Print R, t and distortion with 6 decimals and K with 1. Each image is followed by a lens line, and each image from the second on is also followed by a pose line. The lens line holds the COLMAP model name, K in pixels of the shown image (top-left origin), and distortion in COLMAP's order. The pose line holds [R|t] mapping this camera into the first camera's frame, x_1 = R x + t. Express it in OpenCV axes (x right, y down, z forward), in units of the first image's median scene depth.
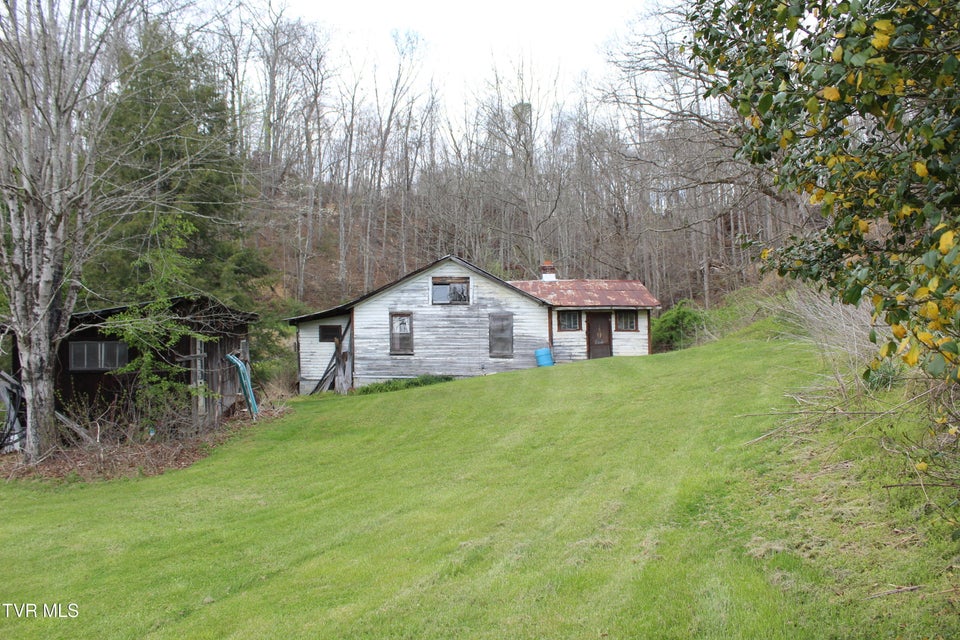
lens RADIAL K [[822.6, 0, 476.7], [0, 822.6, 318.3], [0, 0, 1]] dist [-0.100439, -0.005217]
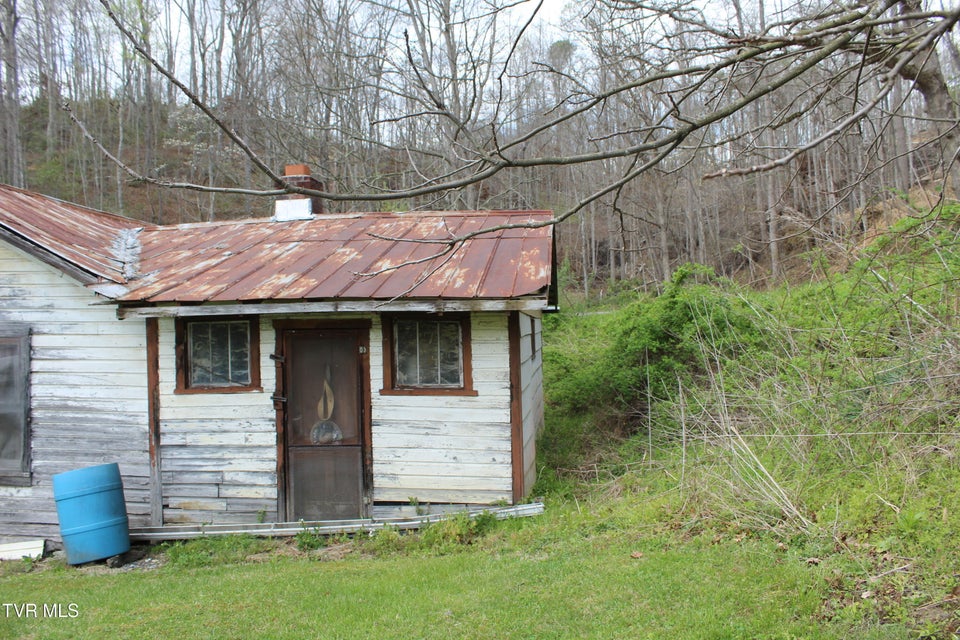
lens RADIAL K [[822.6, 0, 483.9], [0, 822.6, 320.6], [0, 0, 1]] dist [-0.100439, -0.005217]
pose [[0.996799, -0.006767, -0.079664, 0.221892], [0.010205, 0.999031, 0.042824, -0.018691], [0.079297, -0.043500, 0.995901, 0.739810]]
